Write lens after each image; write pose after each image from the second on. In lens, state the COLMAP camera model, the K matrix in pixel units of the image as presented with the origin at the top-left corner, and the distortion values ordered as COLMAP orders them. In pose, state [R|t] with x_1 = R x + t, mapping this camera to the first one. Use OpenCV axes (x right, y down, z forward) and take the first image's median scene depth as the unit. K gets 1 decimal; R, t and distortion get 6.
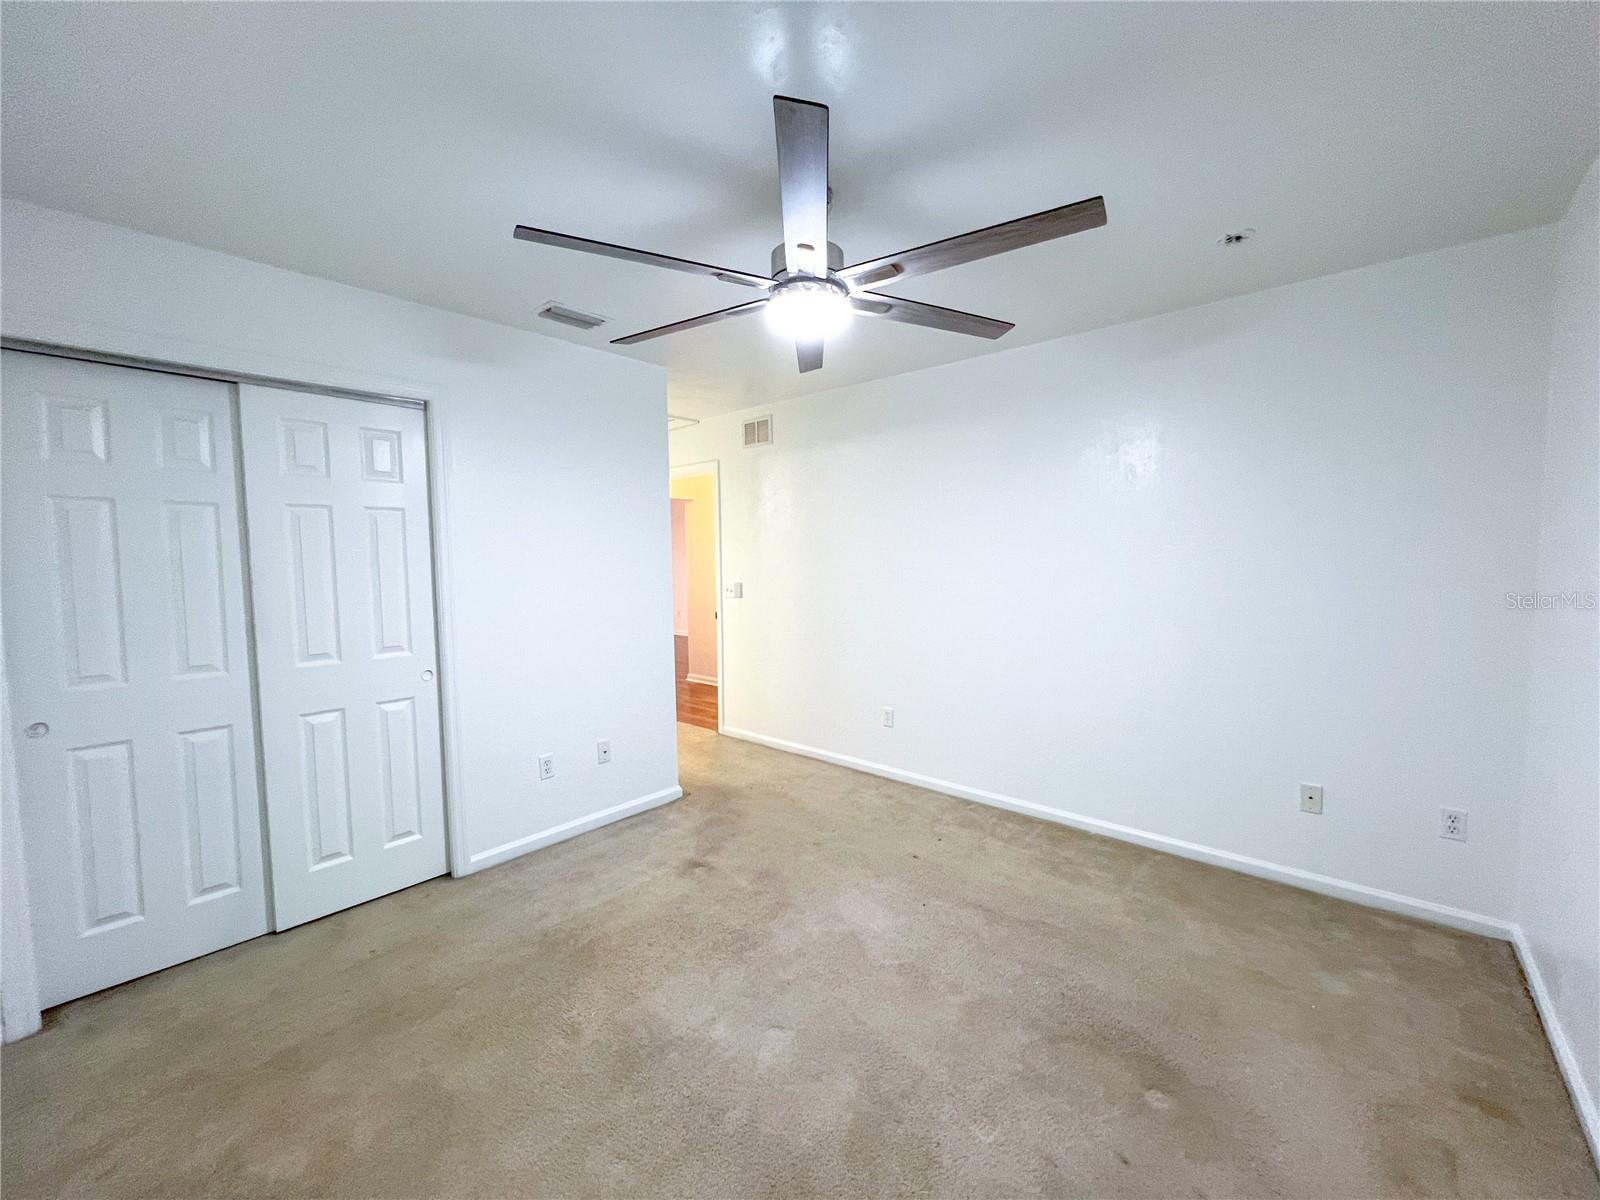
lens RADIAL K [[648.0, 0, 783.3], [0, 648.0, 594.3], [0, 0, 1]] dist [-0.002885, -0.000038]
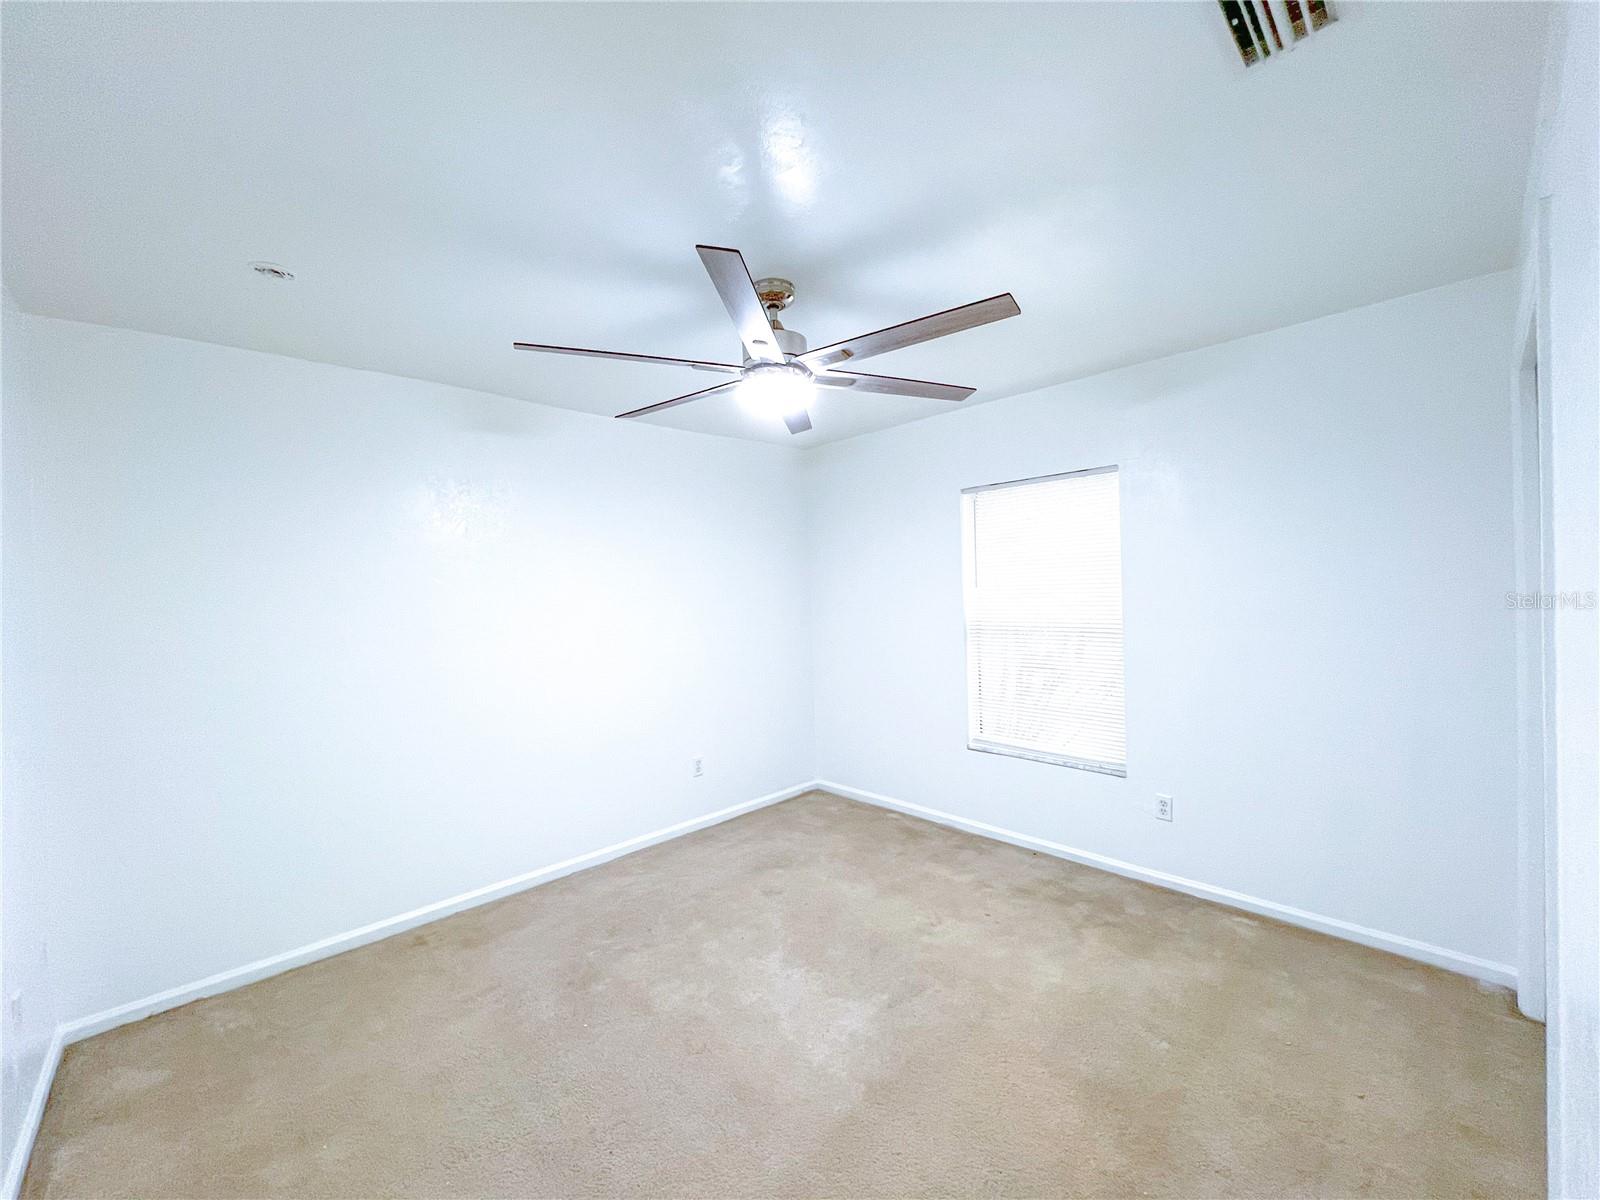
lens RADIAL K [[652.4, 0, 800.0], [0, 652.4, 600.0], [0, 0, 1]] dist [-0.000949, -0.000088]
pose [[0.997326, -0.006968, -0.072755, 0.167200], [0.002708, 0.998285, -0.058482, 0.008208], [0.073038, 0.058128, 0.995634, -0.142809]]
